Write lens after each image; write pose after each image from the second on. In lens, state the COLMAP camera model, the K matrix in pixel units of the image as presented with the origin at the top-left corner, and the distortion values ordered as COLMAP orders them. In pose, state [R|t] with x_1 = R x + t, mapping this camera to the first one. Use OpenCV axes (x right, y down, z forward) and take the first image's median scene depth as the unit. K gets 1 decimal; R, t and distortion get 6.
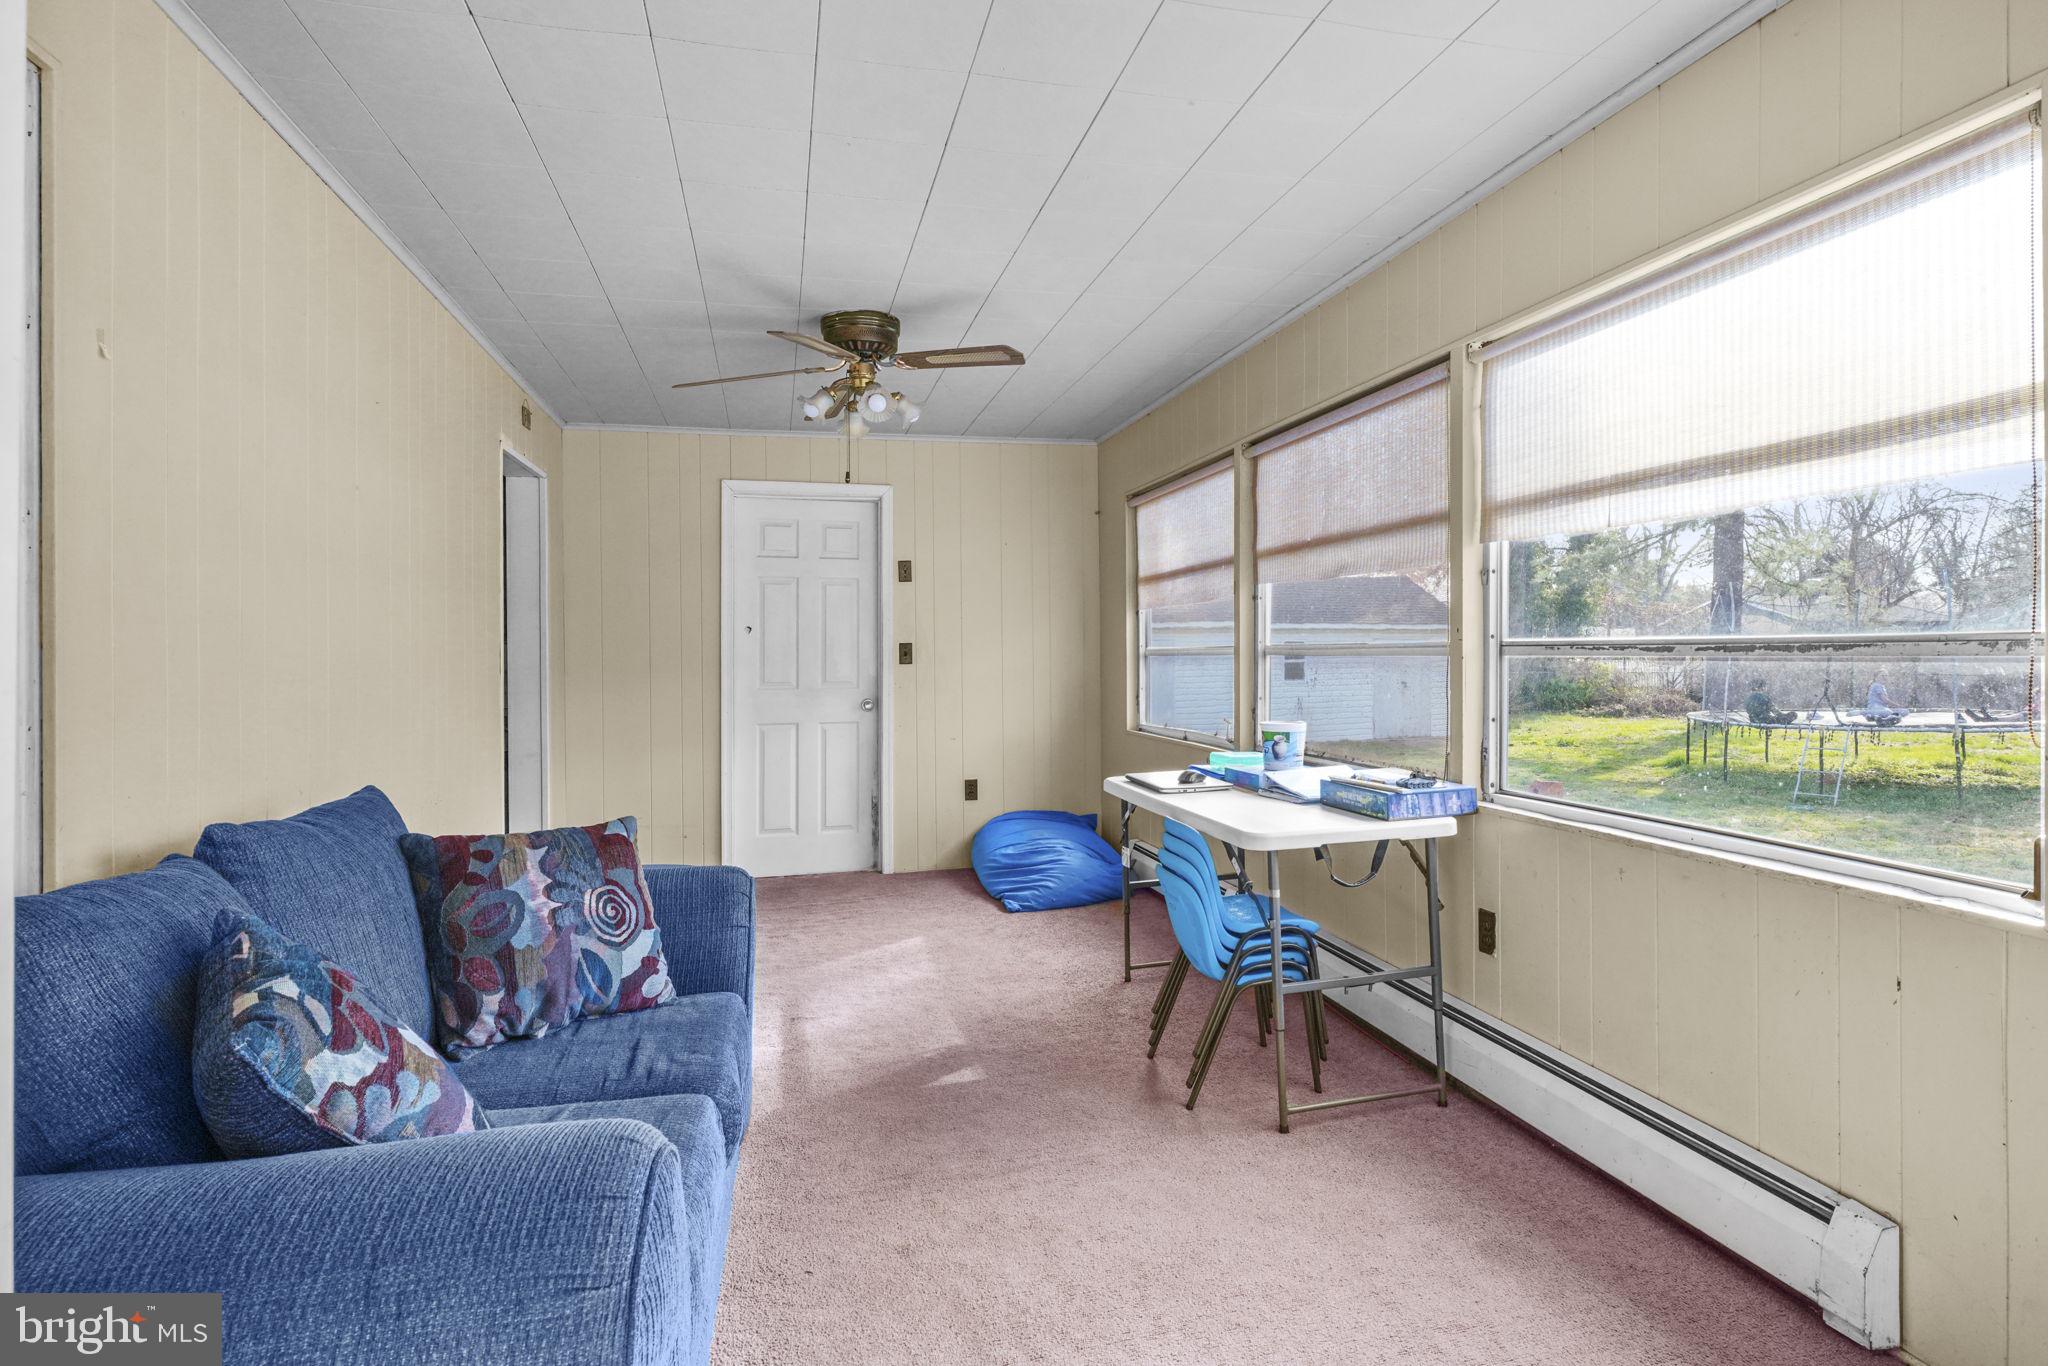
lens RADIAL K [[1016.1, 0, 1024.5], [0, 1016.1, 640.5], [0, 0, 1]] dist [0.004834, 0.000440]
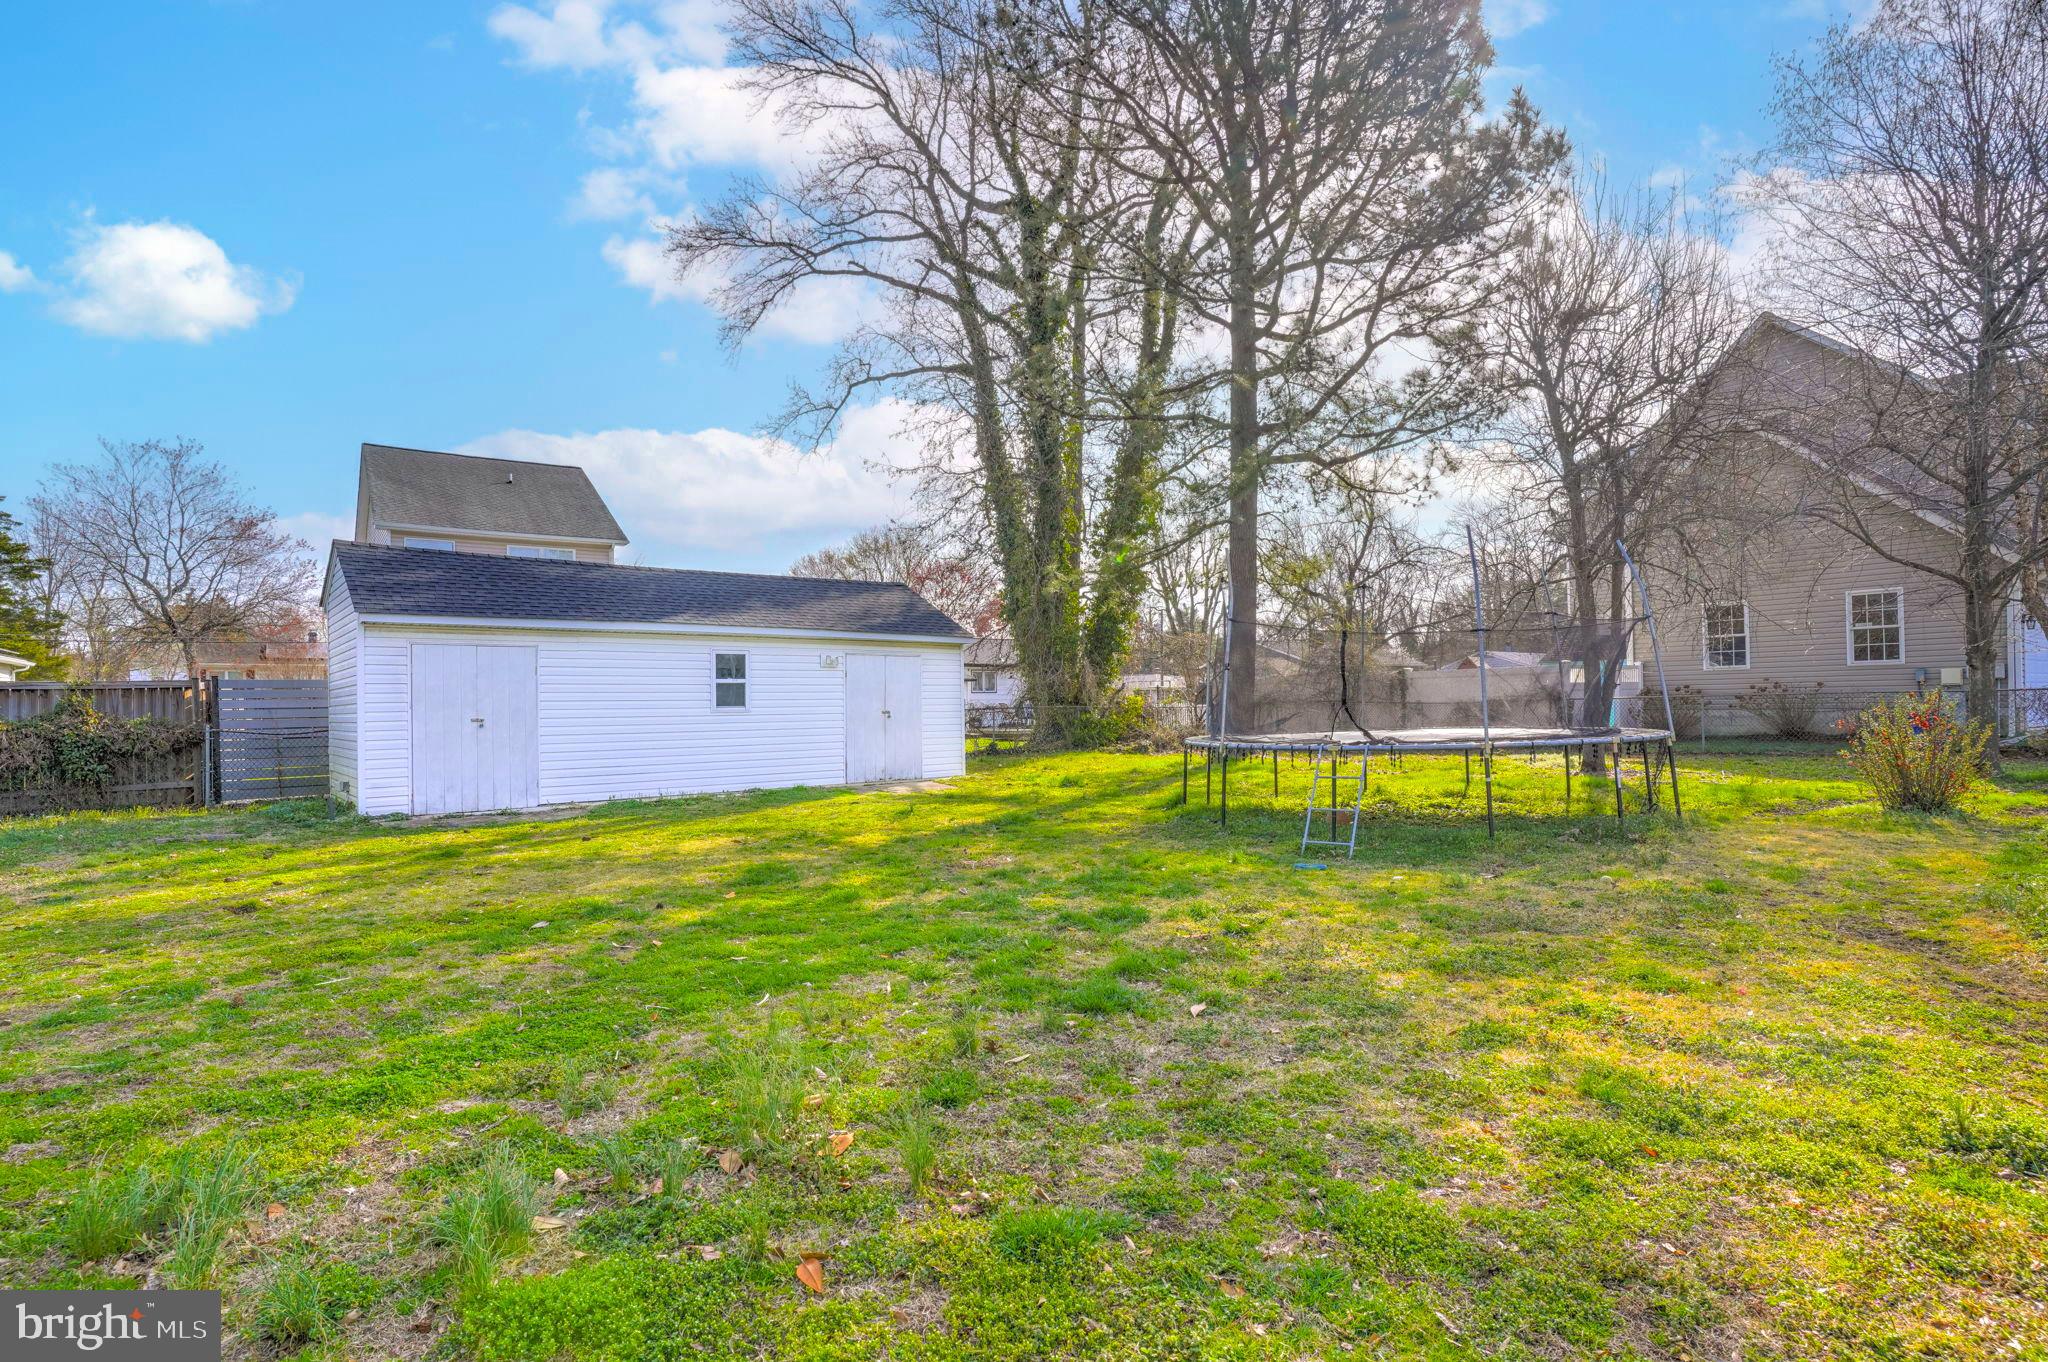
lens RADIAL K [[1016.1, 0, 1024.5], [0, 1016.1, 638.5], [0, 0, 1]] dist [0.004834, 0.000440]
pose [[0.929614, 0.025819, 0.367629, 0.249191], [-0.005567, 0.998413, -0.056040, 0.040183], [-0.368493, 0.050049, 0.928282, 0.326120]]
